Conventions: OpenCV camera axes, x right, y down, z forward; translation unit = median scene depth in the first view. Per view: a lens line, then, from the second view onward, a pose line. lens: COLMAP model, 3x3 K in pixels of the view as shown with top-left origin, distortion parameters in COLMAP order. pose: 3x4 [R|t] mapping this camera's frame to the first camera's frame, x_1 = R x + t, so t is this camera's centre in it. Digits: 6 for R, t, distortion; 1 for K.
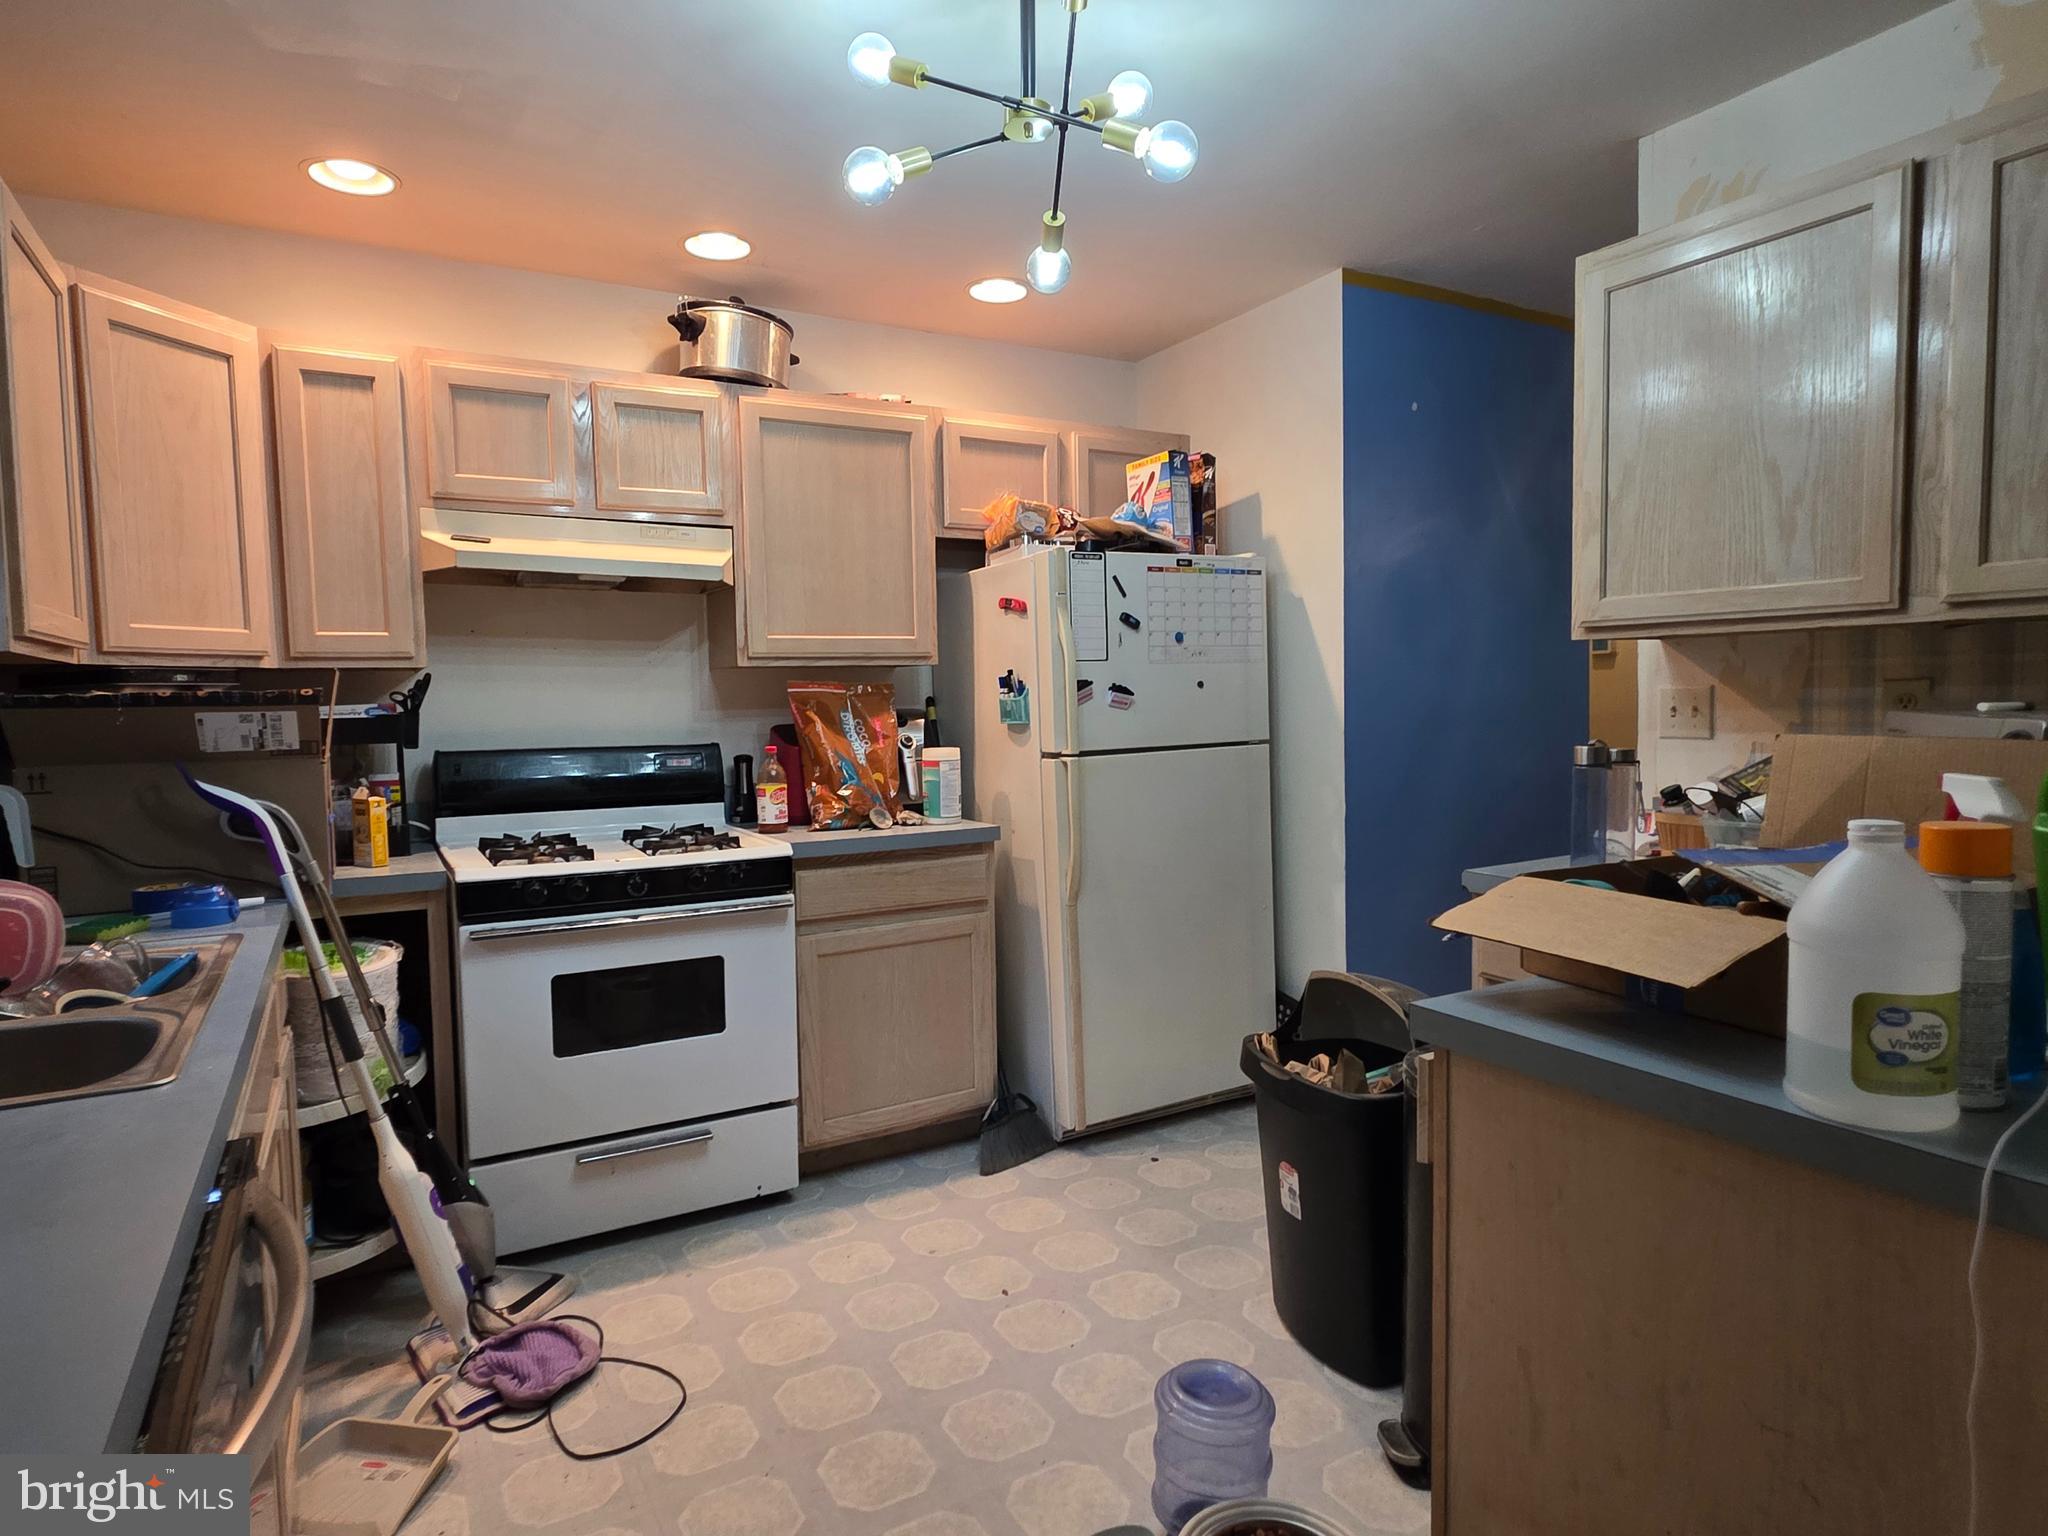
lens RADIAL K [[1166.0, 0, 1022.9], [0, 1166.0, 769.3], [0, 0, 1]] dist [-0.002219, 0.001113]
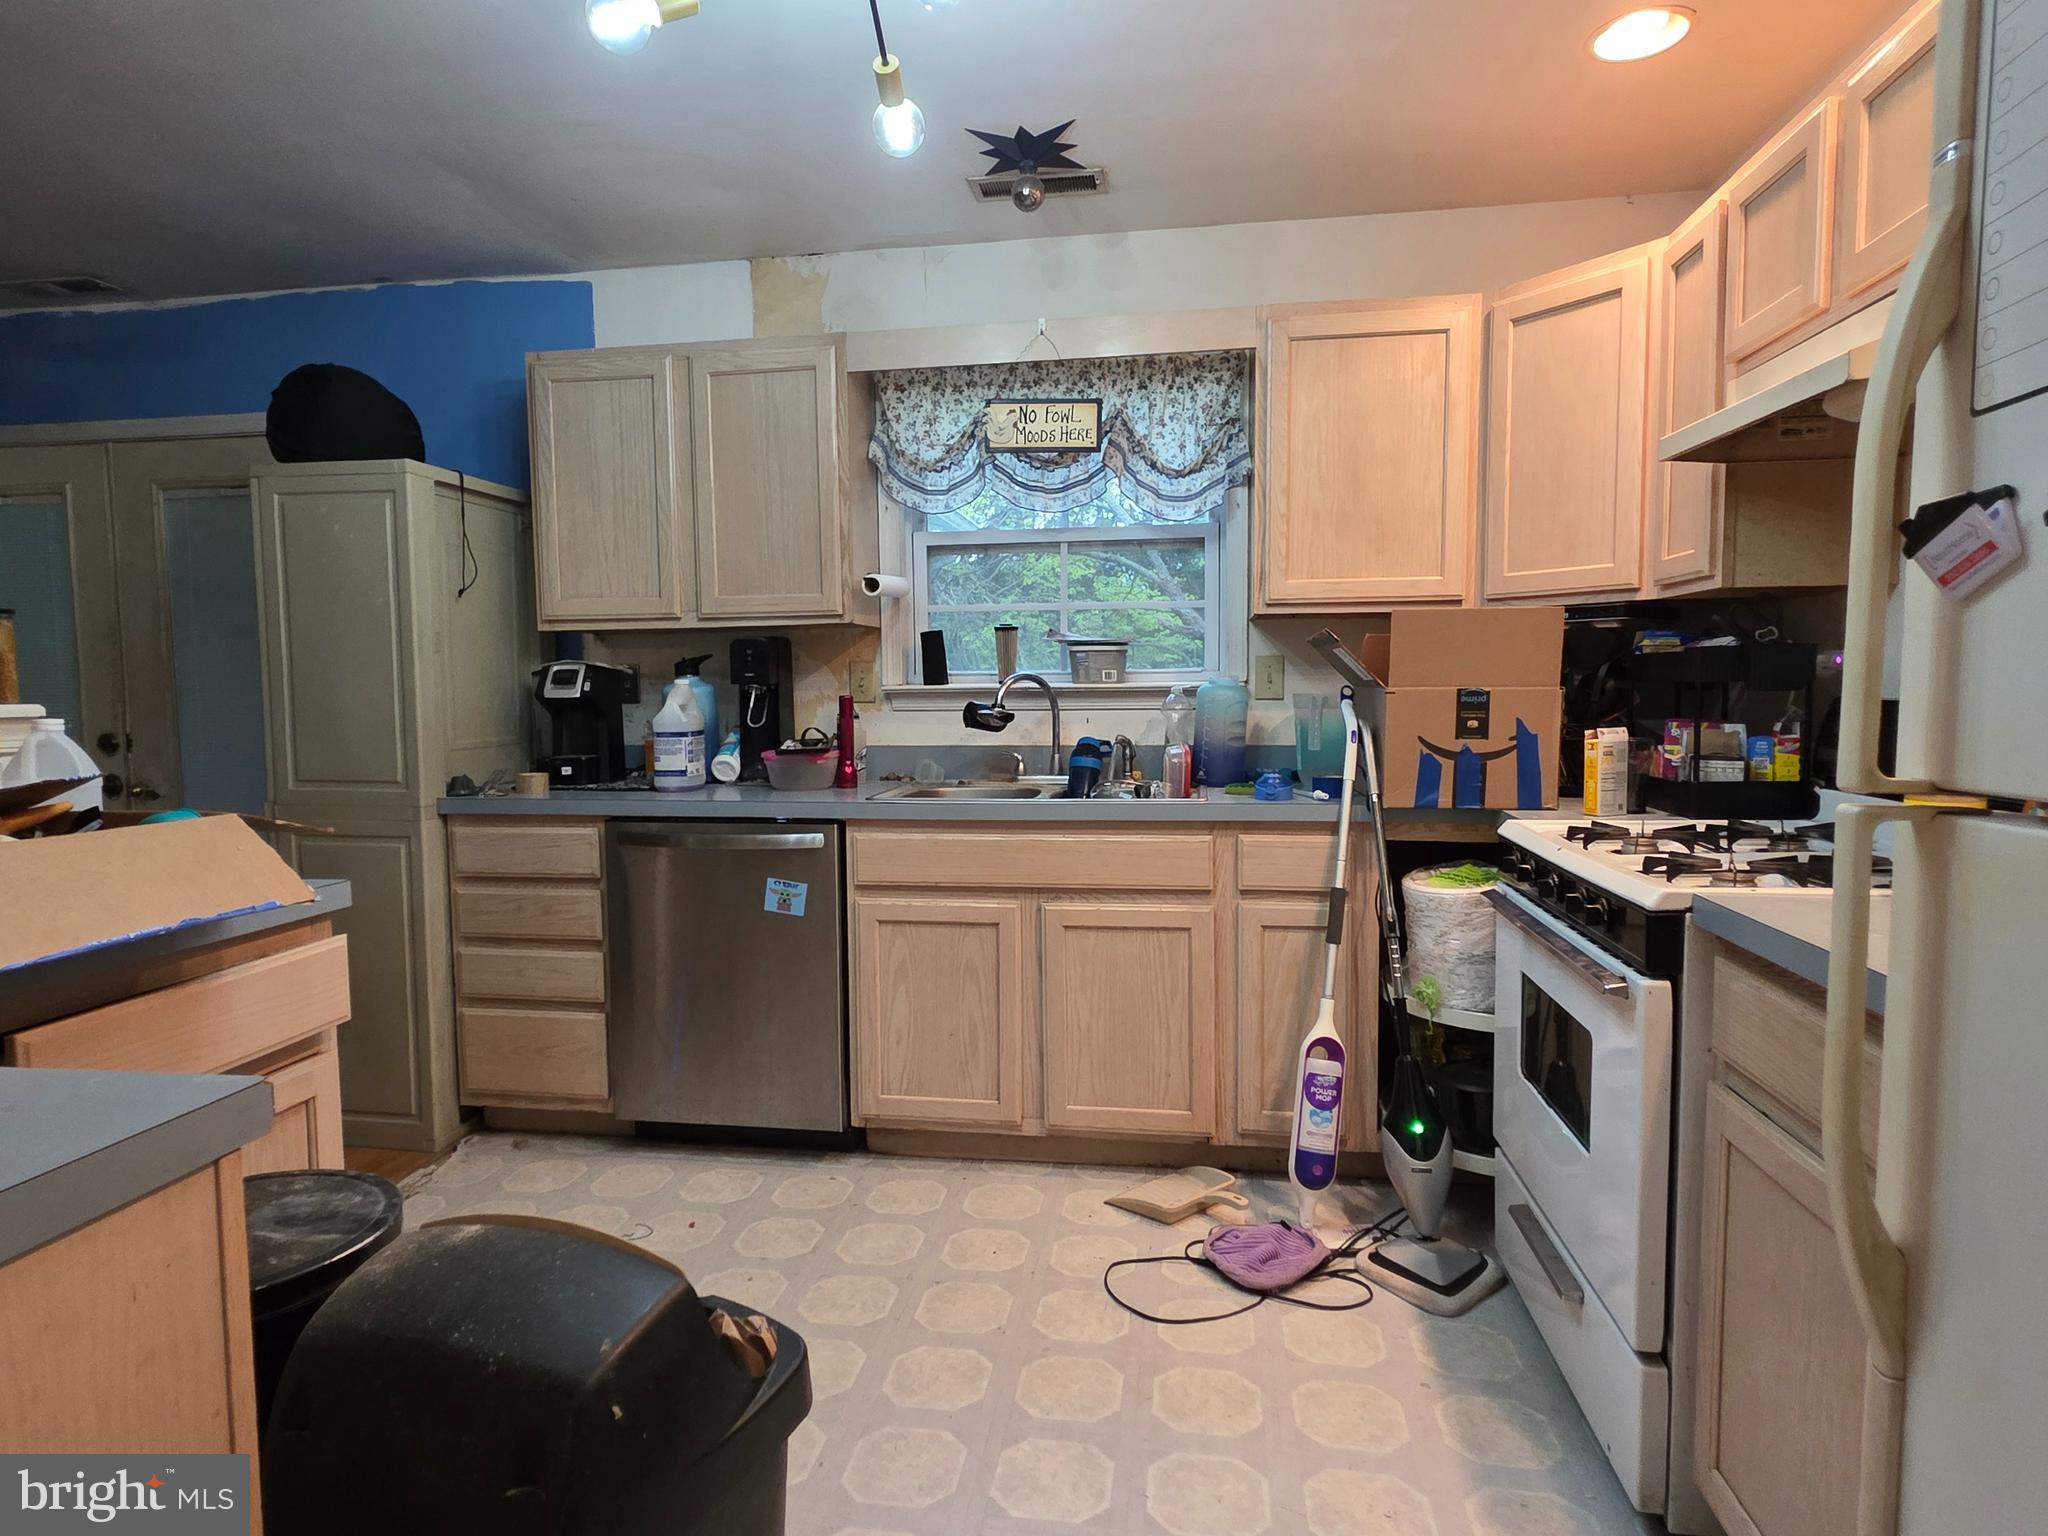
lens RADIAL K [[1166.0, 0, 1012.1], [0, 1166.0, 765.3], [0, 0, 1]] dist [-0.002219, 0.001113]
pose [[-0.633779, 0.072939, -0.770068, 0.542943], [-0.032629, 0.992137, 0.120827, -0.064795], [0.772826, 0.101705, -0.626415, 1.501105]]
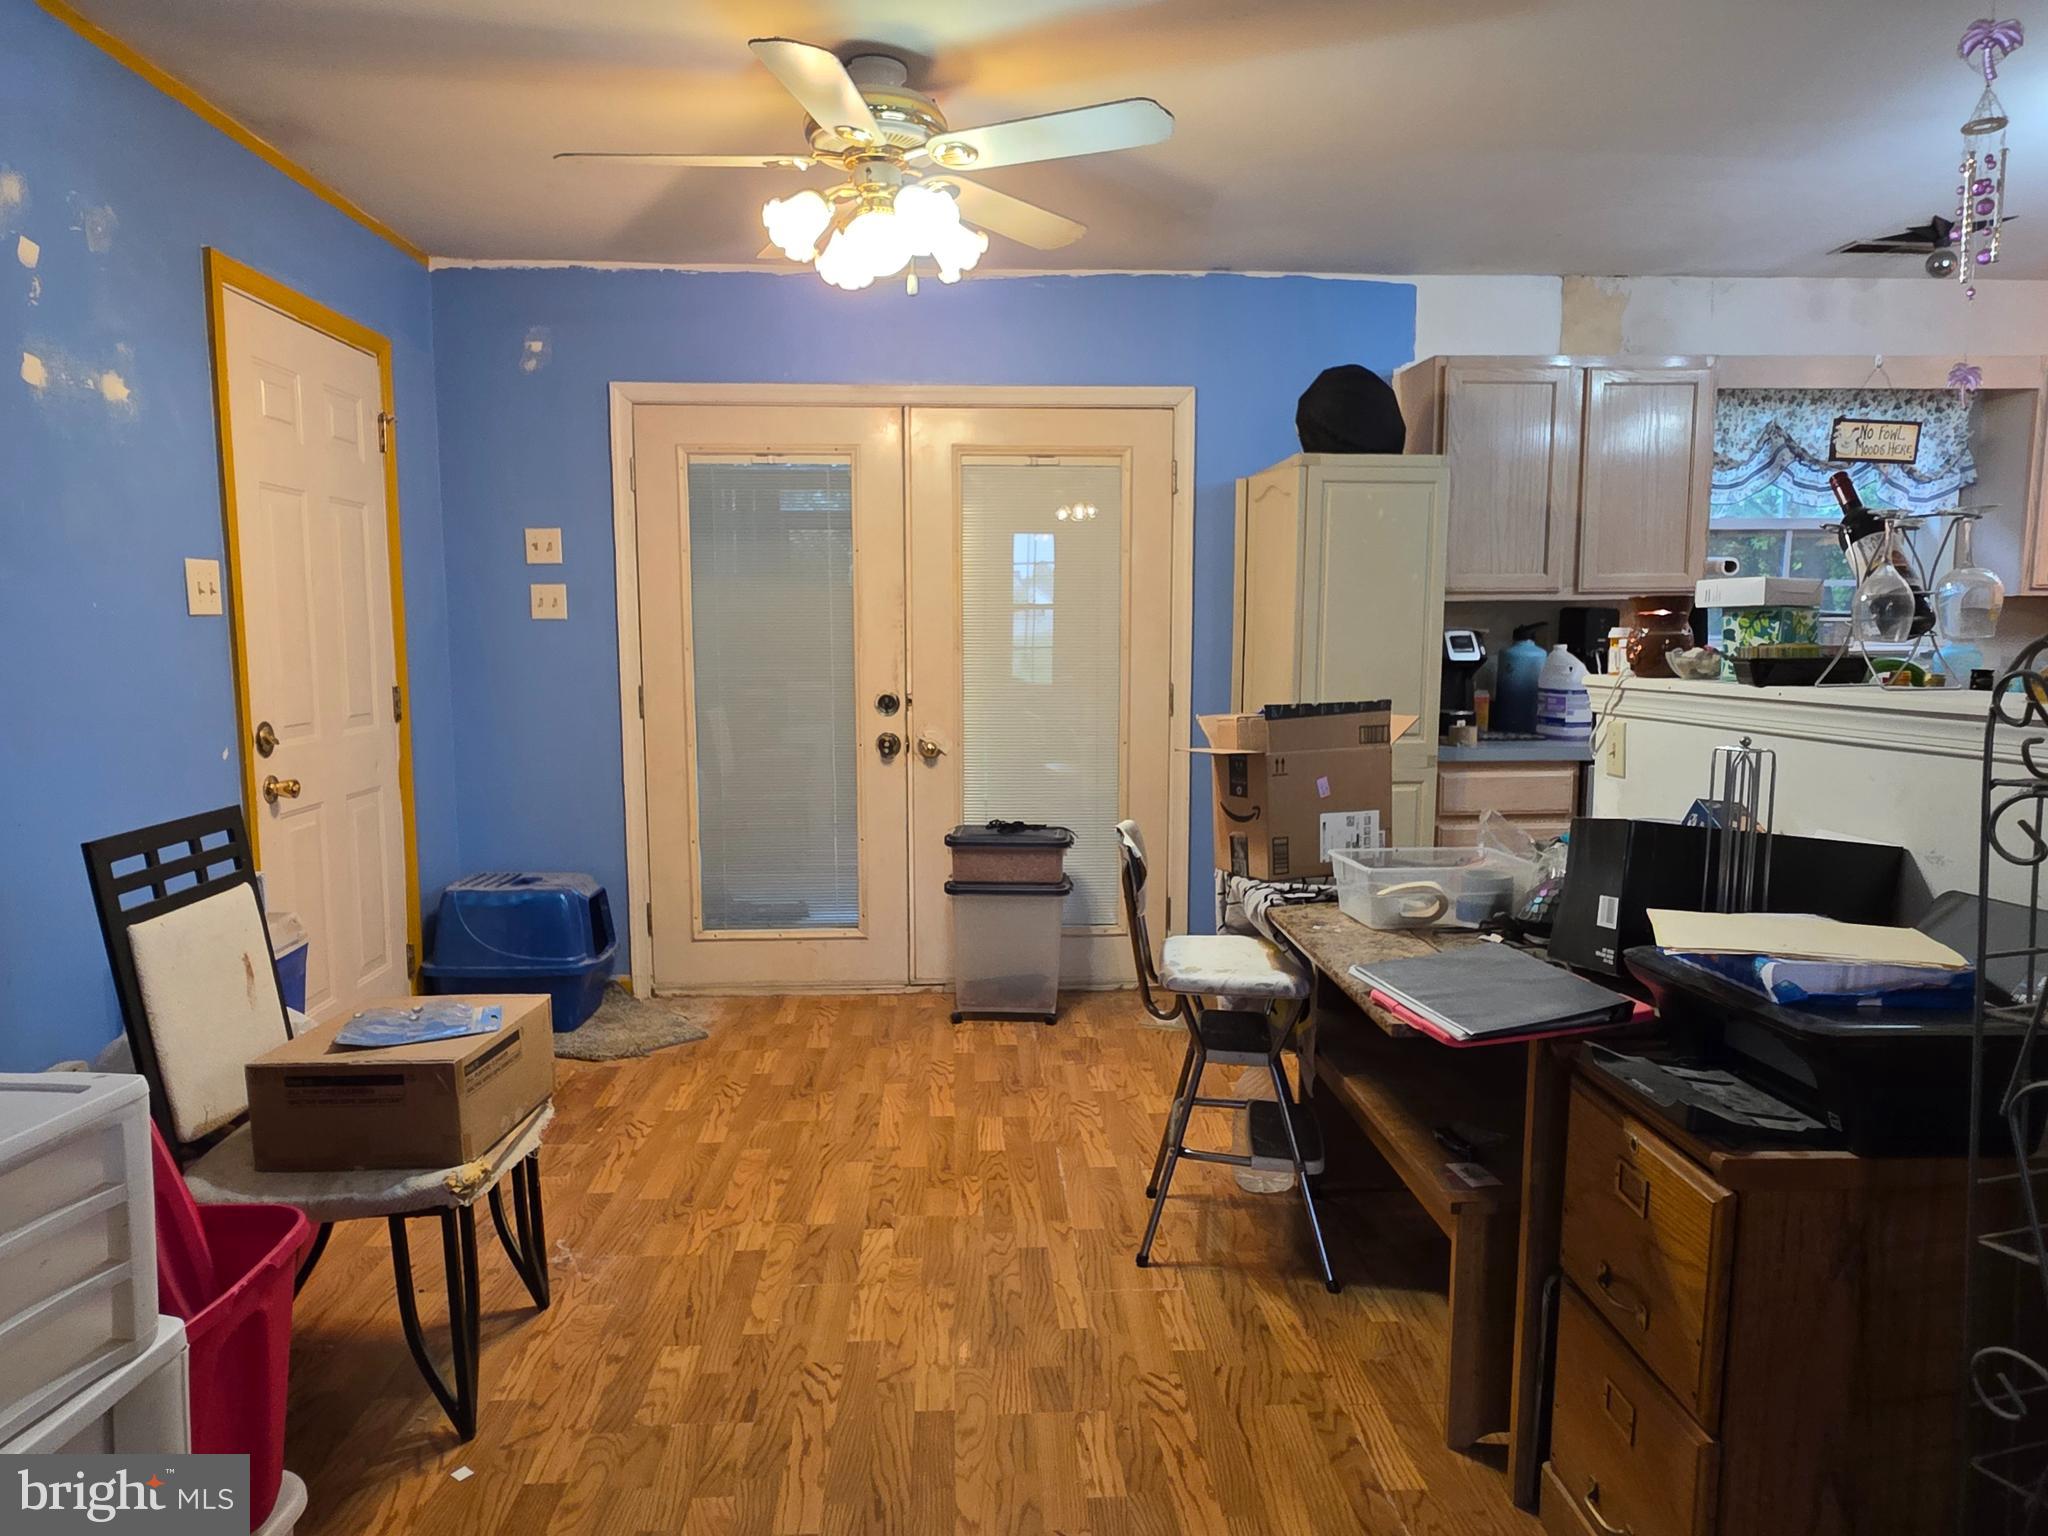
lens RADIAL K [[1284.4, 0, 1018.2], [0, 1284.4, 763.8], [0, 0, 1]] dist [0.001167, 0.000513]
pose [[-0.458399, 0.111595, -0.881713, 1.759475], [-0.047624, 0.987576, 0.149754, -0.052636], [0.887470, 0.110638, -0.447389, 0.370346]]
